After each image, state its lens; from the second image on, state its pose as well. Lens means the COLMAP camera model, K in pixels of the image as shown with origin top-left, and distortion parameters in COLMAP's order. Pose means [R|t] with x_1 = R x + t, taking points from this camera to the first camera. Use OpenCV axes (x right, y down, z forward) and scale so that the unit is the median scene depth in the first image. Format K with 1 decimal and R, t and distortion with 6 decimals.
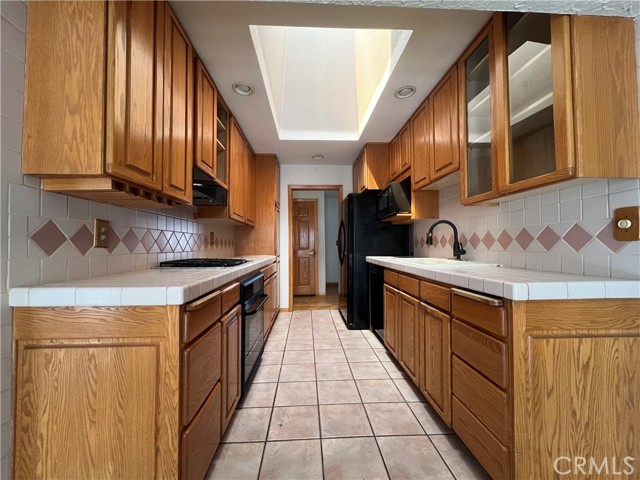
lens RADIAL K [[256.5, 0, 319.5], [0, 256.5, 239.2], [0, 0, 1]] dist [0.000104, -0.000533]
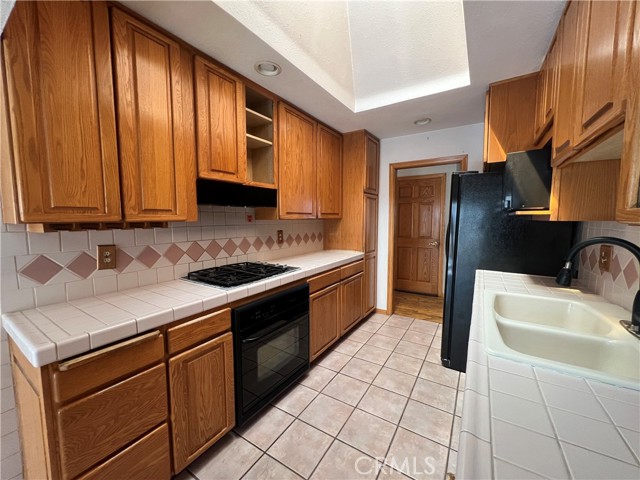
lens RADIAL K [[256.5, 0, 318.9], [0, 256.5, 239.2], [0, 0, 1]] dist [0.000104, -0.000533]
pose [[0.815002, 0.054101, -0.576926, 0.343938], [0.011316, 0.993956, 0.109194, -0.127234], [0.579347, -0.095522, 0.809464, 0.373486]]
